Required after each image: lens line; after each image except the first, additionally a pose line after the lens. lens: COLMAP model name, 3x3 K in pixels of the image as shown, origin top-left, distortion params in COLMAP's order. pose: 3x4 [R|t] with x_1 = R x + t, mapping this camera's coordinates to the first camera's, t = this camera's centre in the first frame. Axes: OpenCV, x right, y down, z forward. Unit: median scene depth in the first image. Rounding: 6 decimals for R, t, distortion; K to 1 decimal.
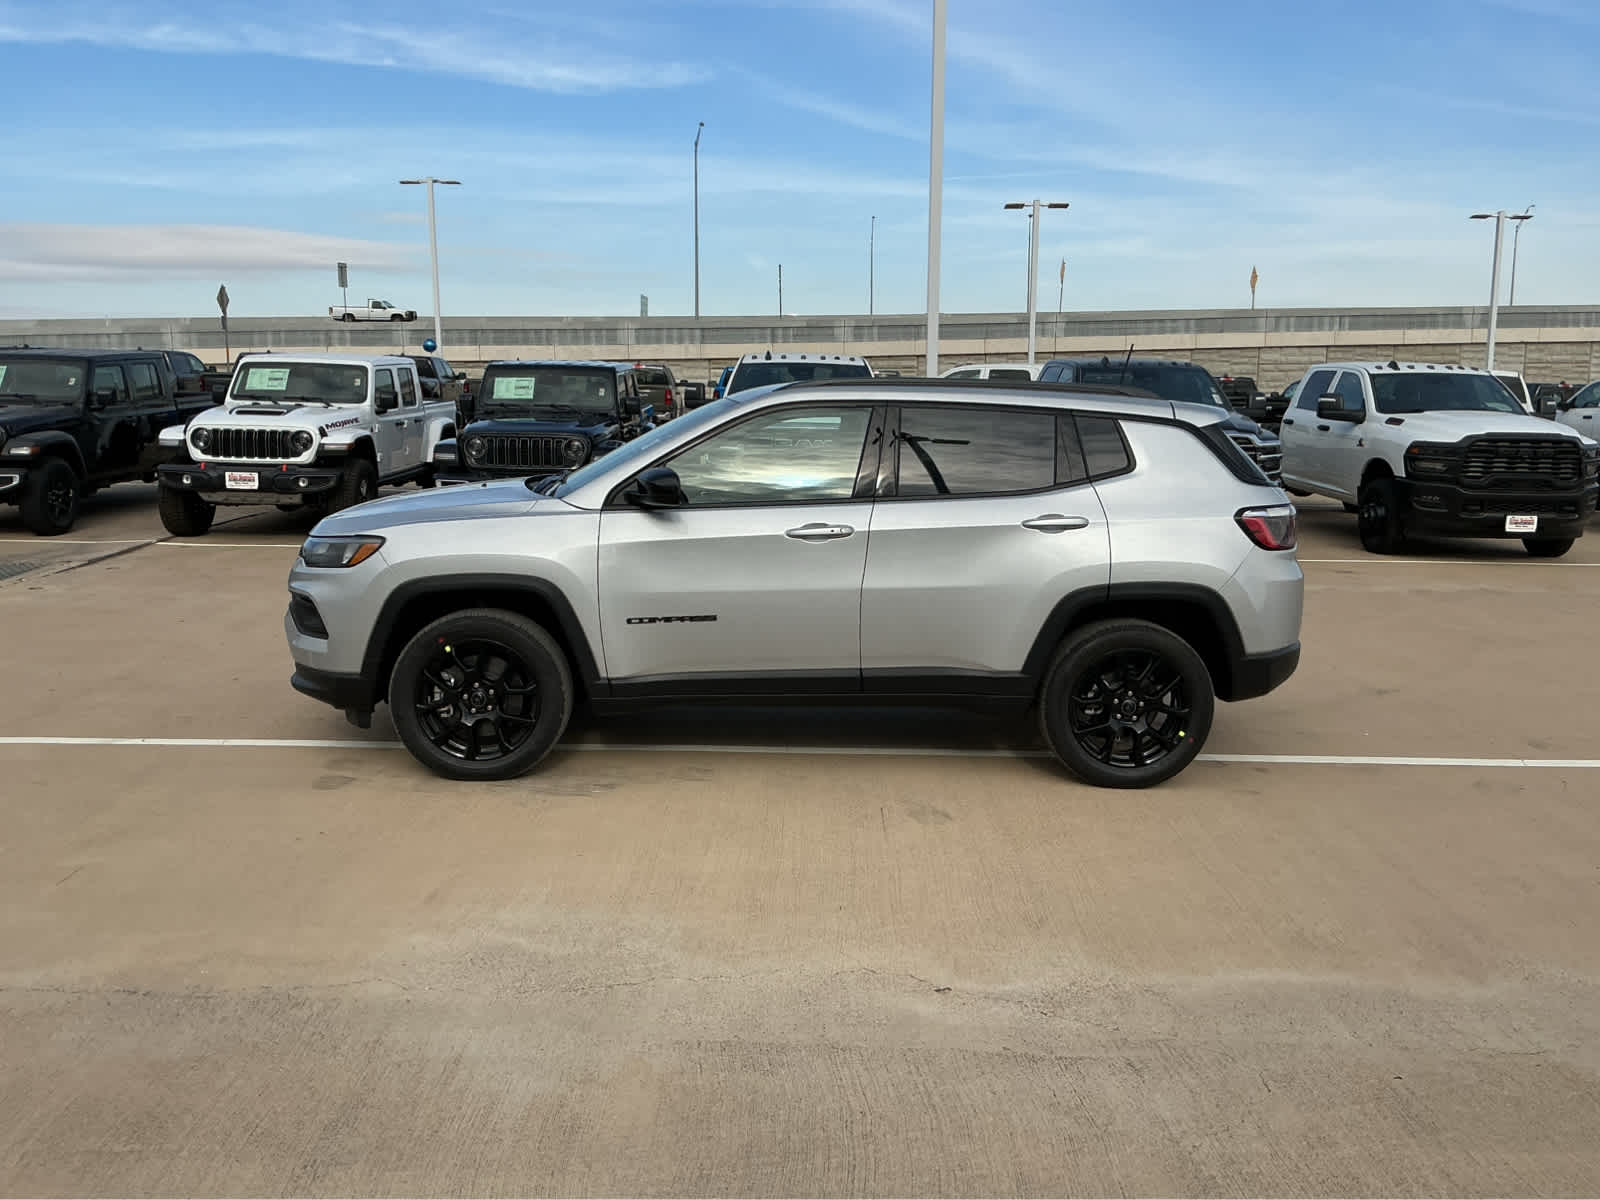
lens RADIAL K [[1325.3, 0, 808.1], [0, 1325.3, 604.2], [0, 0, 1]] dist [0.070745, -0.140697]
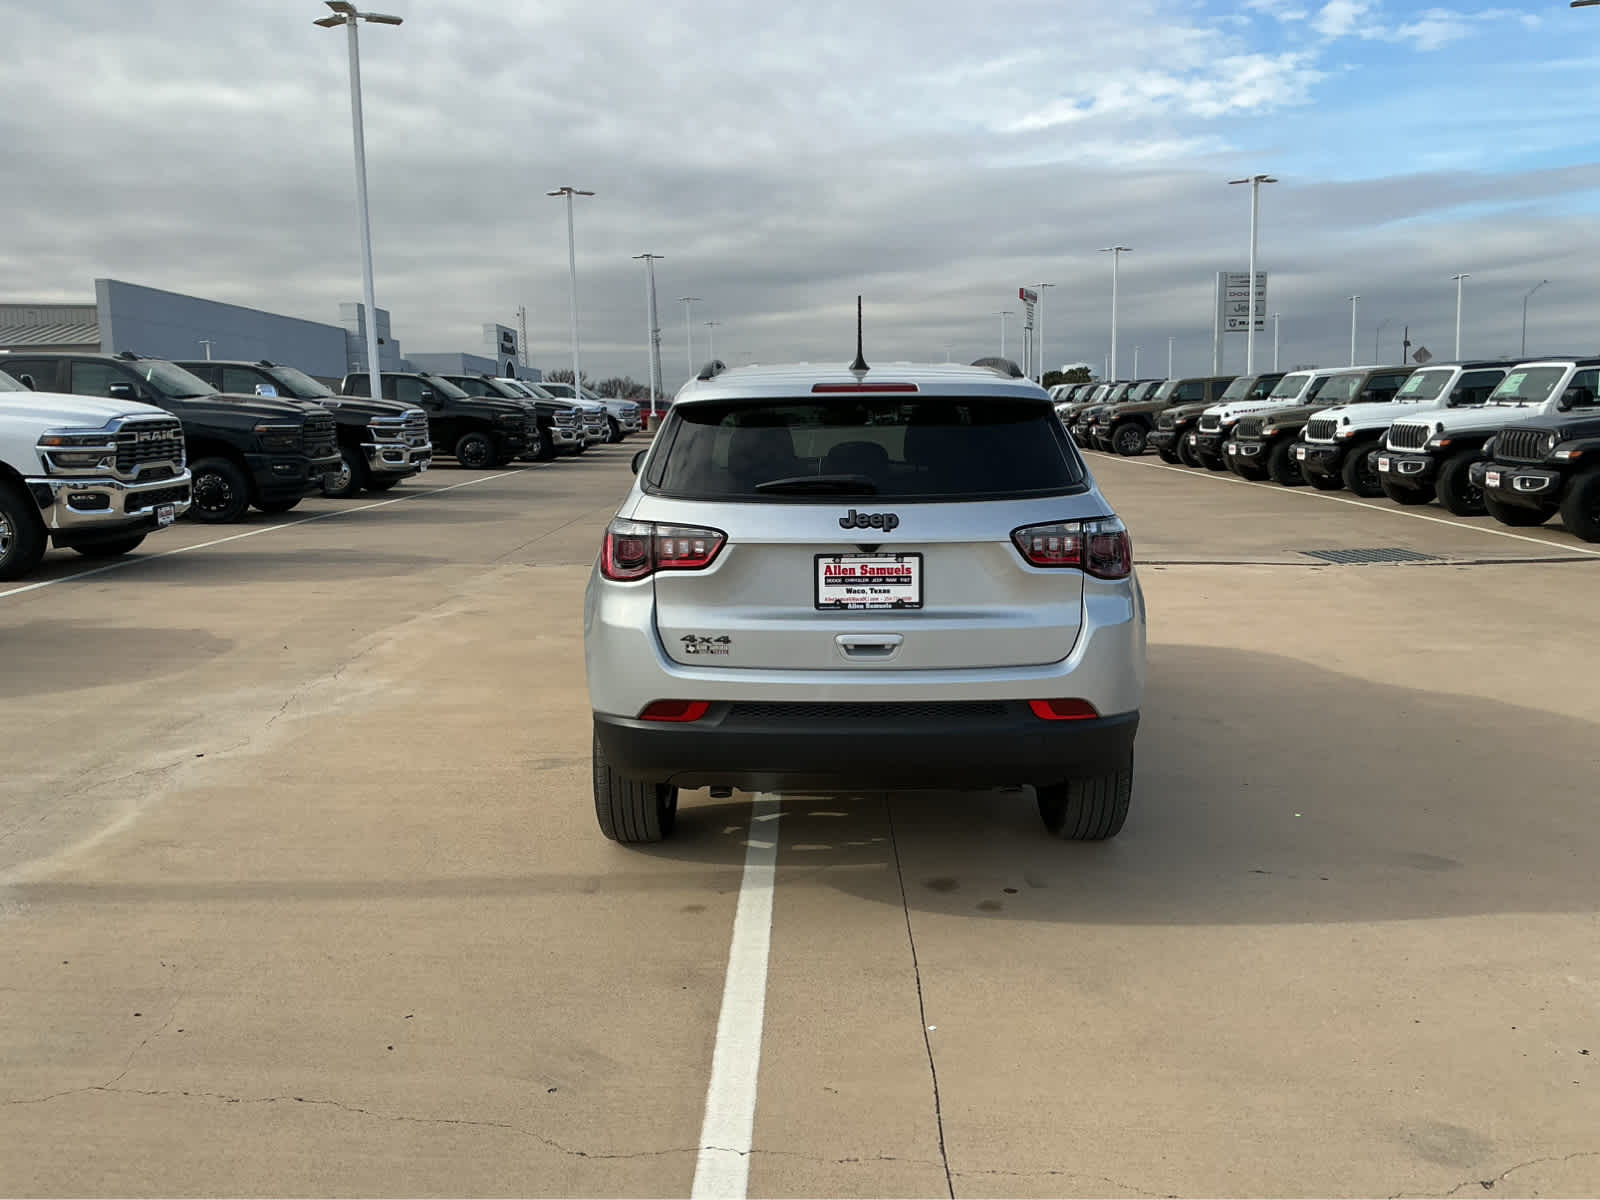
lens RADIAL K [[1325.3, 0, 802.1], [0, 1325.3, 606.0], [0, 0, 1]] dist [0.070745, -0.140697]
pose [[-0.041909, 0.134415, -0.990038, 0.444011], [-0.145524, 0.979521, 0.139147, -0.058984], [0.988467, 0.149905, -0.021490, 0.465768]]
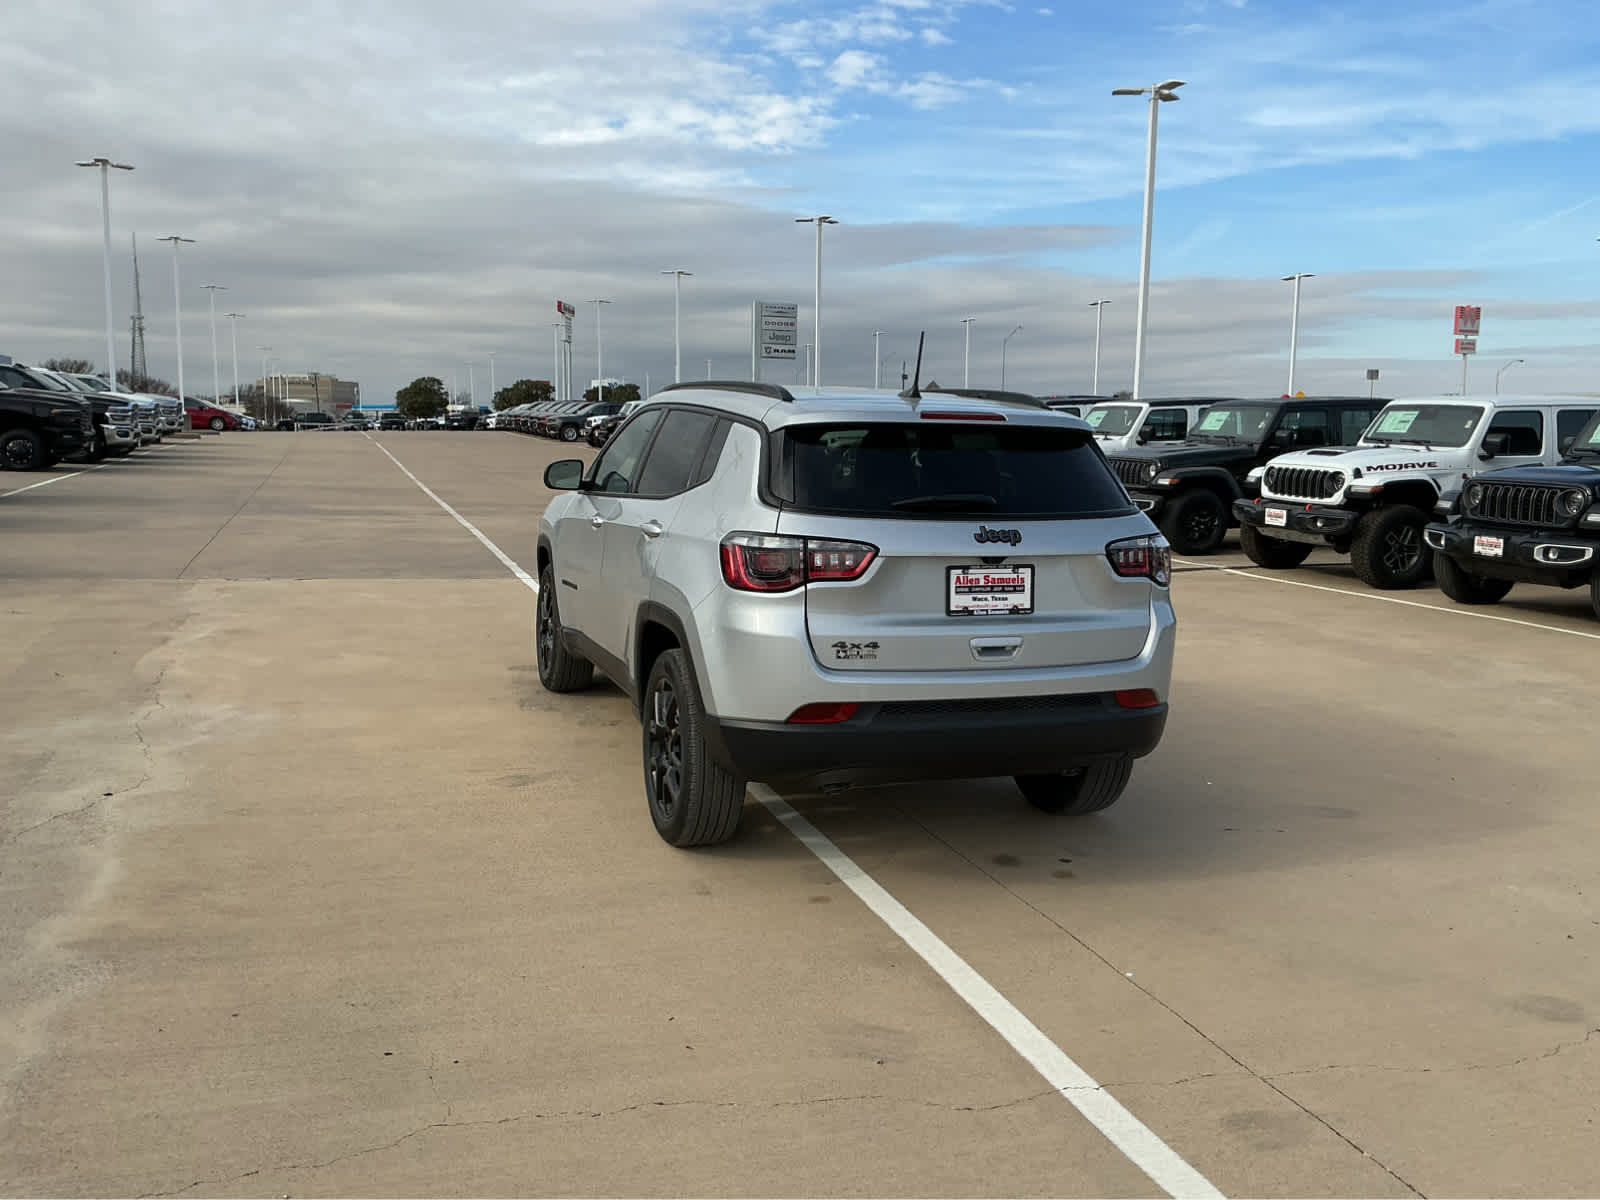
lens RADIAL K [[1325.3, 0, 804.1], [0, 1325.3, 609.5], [0, 0, 1]] dist [0.070745, -0.140697]
pose [[0.304503, 0.125788, -0.944169, 0.448349], [-0.168849, 0.982672, 0.076463, -0.038542], [0.937426, 0.136139, 0.320466, 0.327567]]
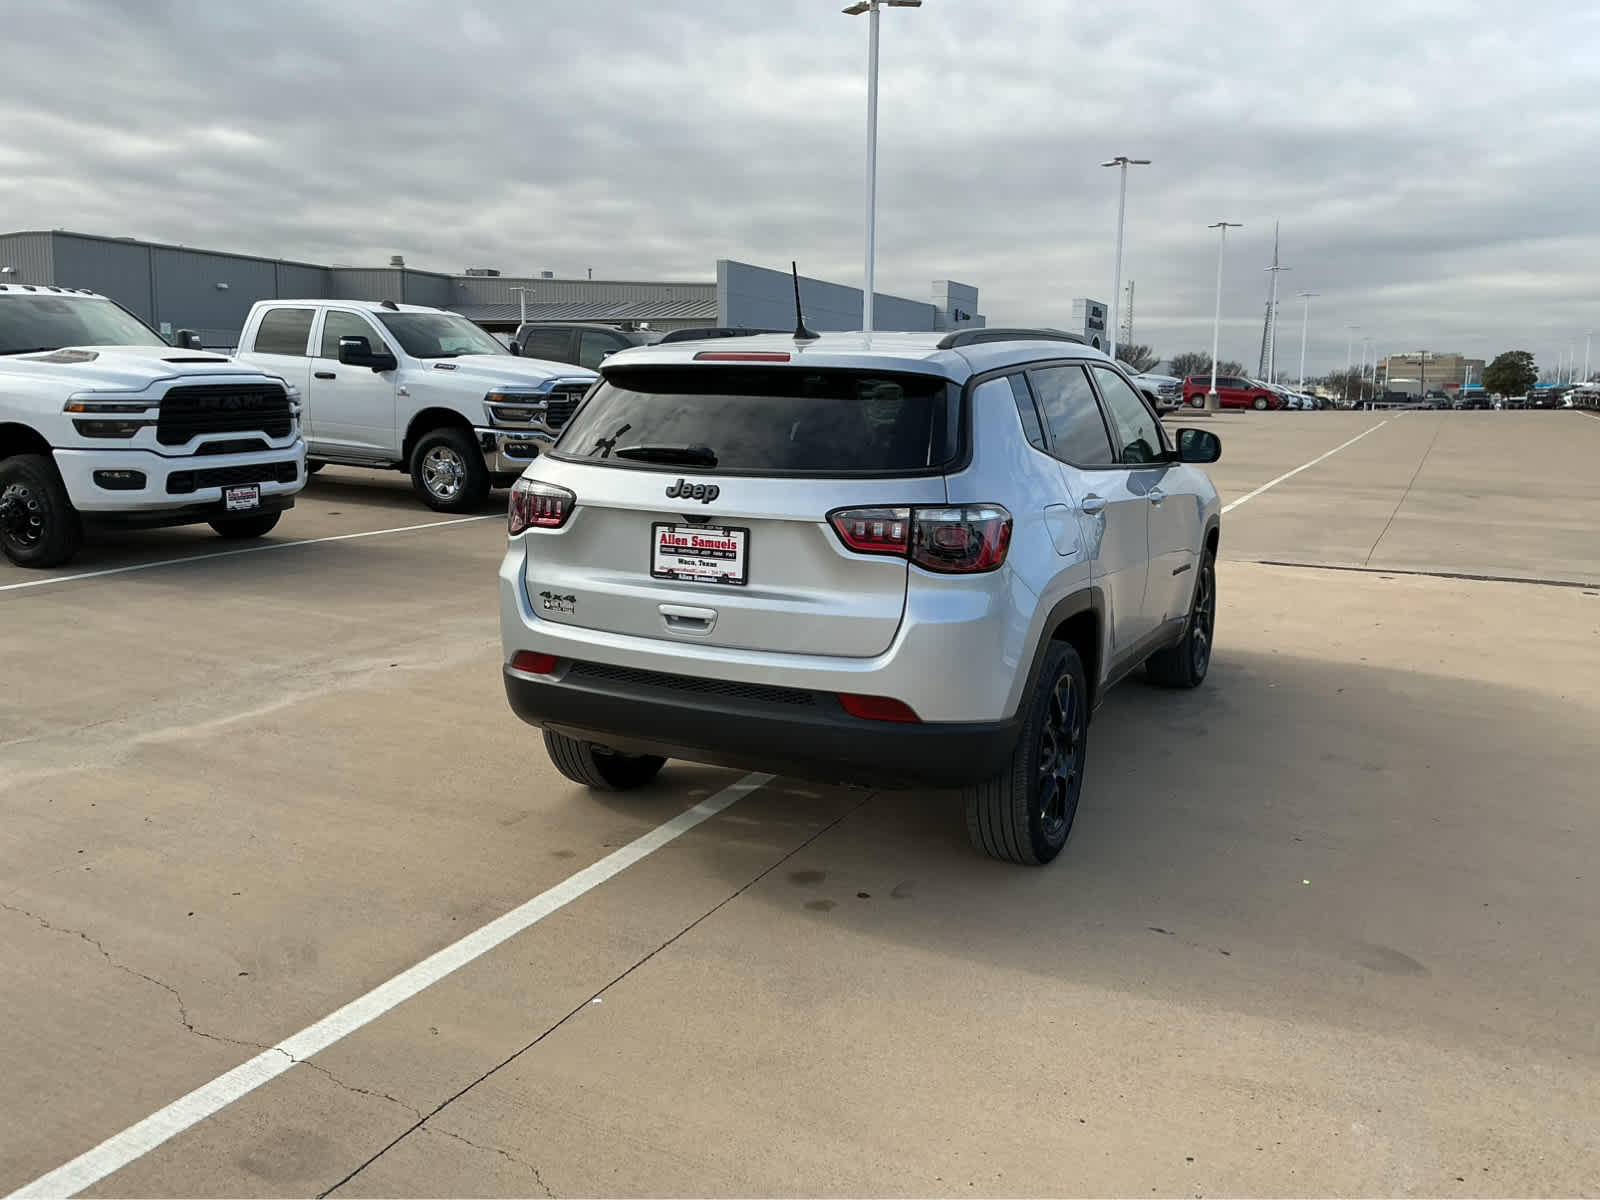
lens RADIAL K [[1325.3, 0, 798.3], [0, 1325.3, 609.1], [0, 0, 1]] dist [0.070745, -0.140697]
pose [[-0.467006, 0.128364, -0.874887, 0.396893], [-0.159418, 0.960973, 0.226090, -0.082371], [0.869765, 0.245059, -0.428317, 0.616559]]
